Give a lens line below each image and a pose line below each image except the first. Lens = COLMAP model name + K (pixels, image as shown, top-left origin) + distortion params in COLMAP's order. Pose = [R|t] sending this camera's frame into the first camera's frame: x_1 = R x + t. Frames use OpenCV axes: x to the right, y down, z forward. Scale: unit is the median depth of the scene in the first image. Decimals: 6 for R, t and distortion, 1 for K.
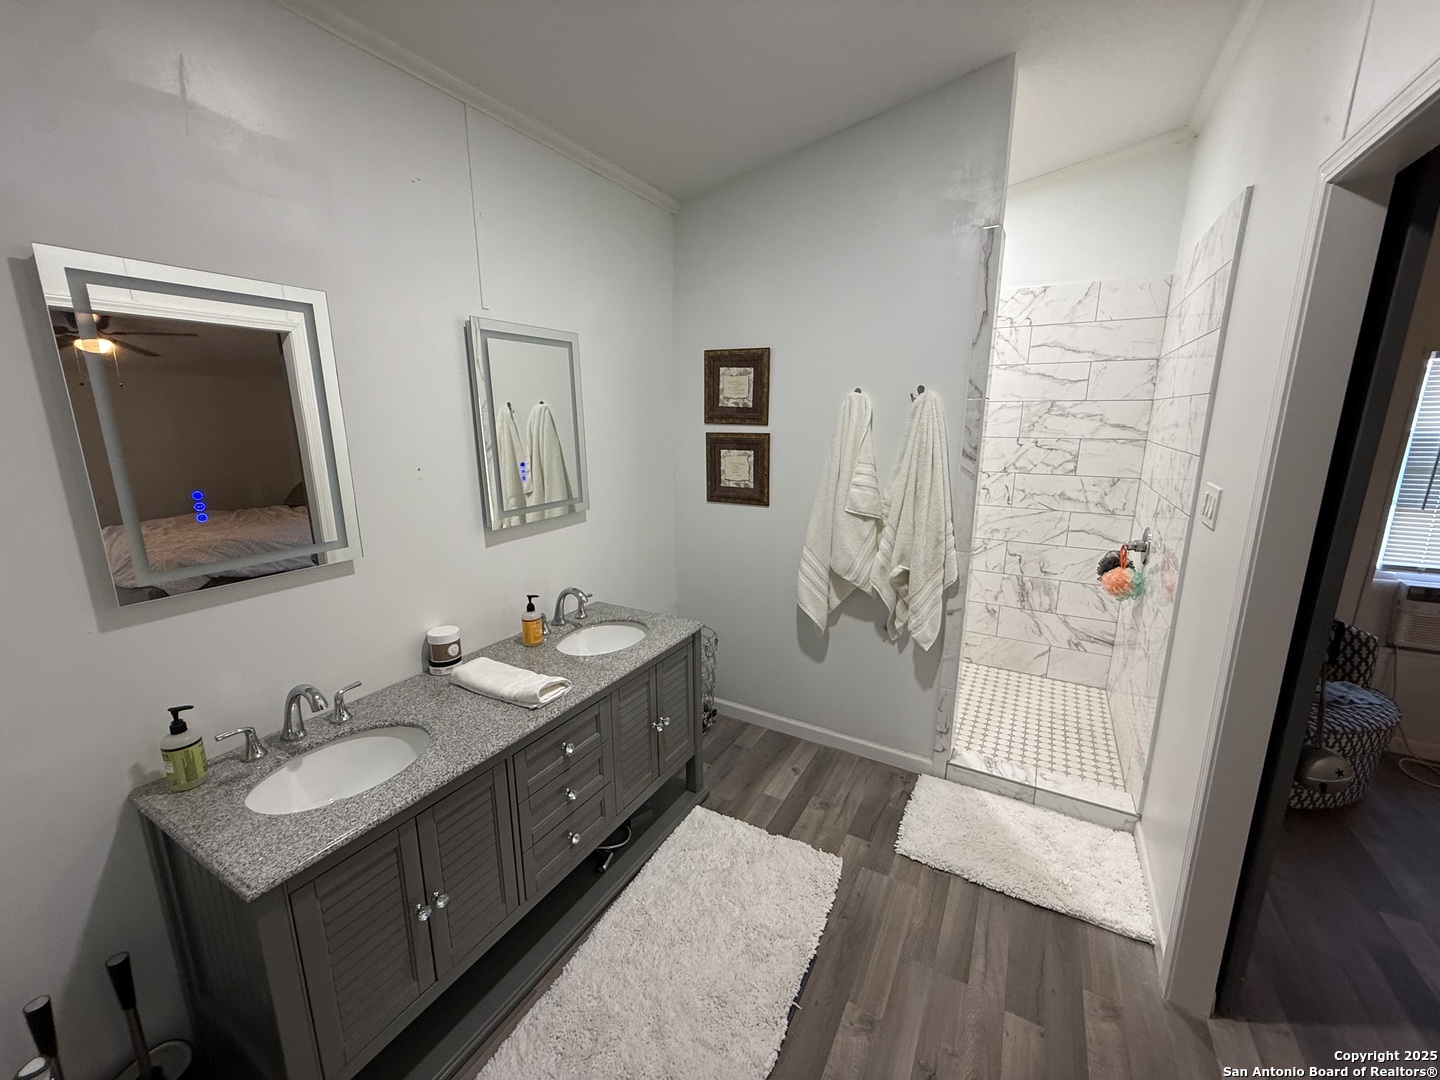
lens RADIAL K [[570.5, 0, 717.5], [0, 570.5, 540.3], [0, 0, 1]] dist [-0.001171, -0.000422]
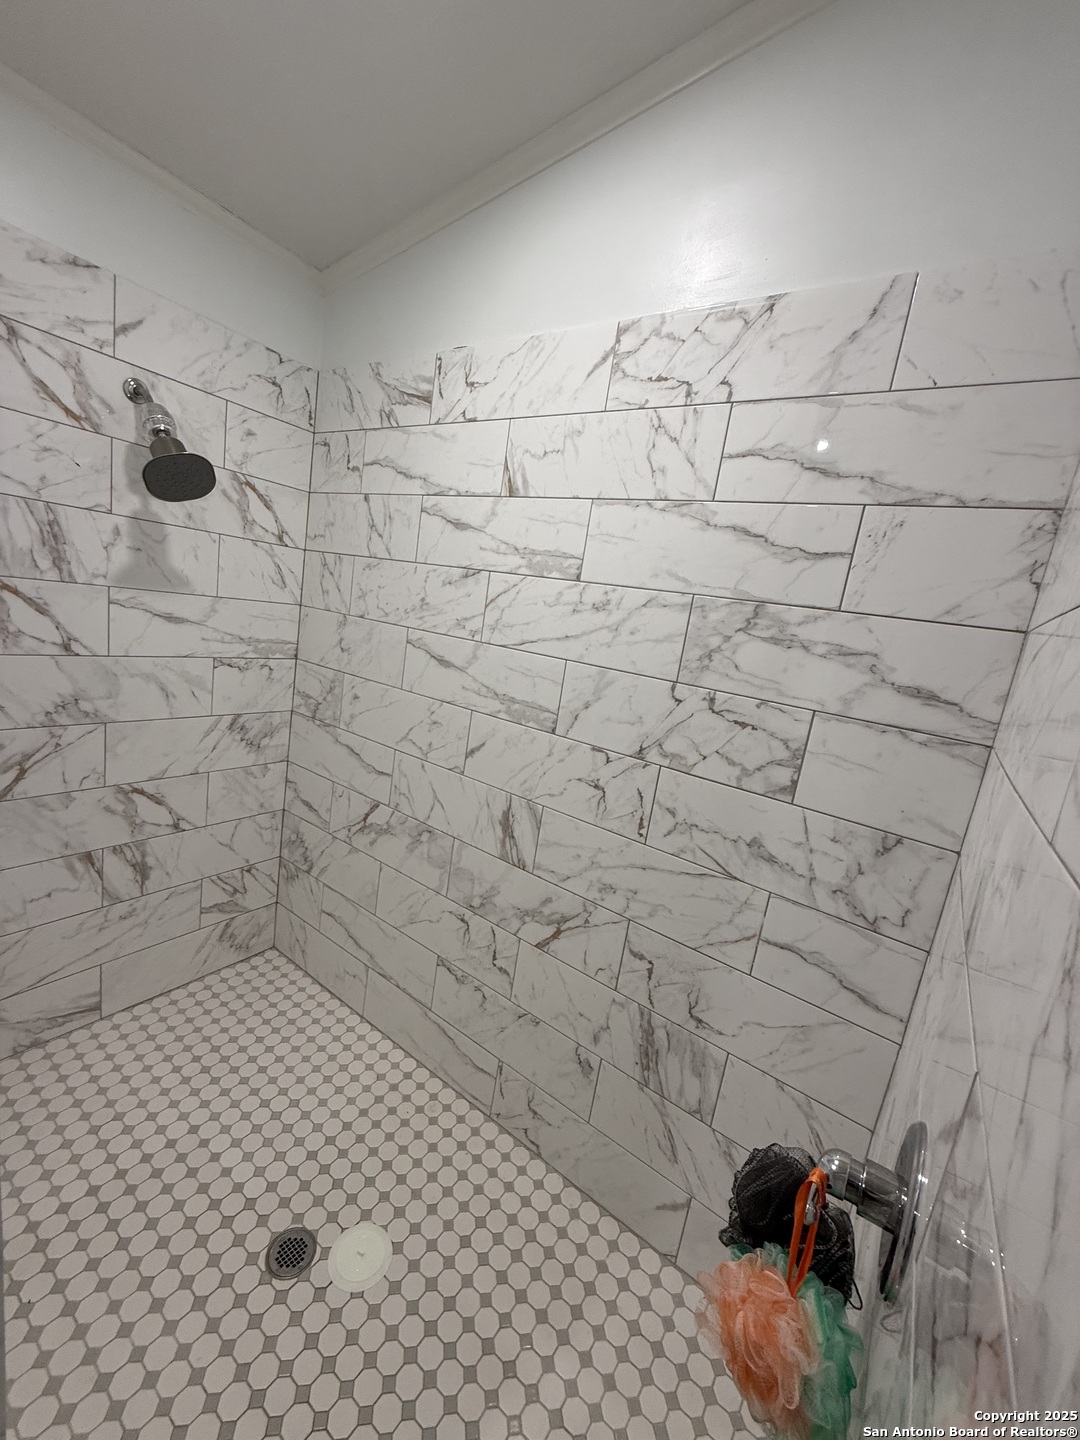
lens RADIAL K [[570.5, 0, 541.9], [0, 570.5, 716.1], [0, 0, 1]] dist [-0.001171, -0.000422]
pose [[0.986244, 0.162197, -0.031869, 0.466378], [-0.163427, 0.985712, -0.040787, -0.128145], [0.024798, 0.045434, 0.998659, 0.614121]]
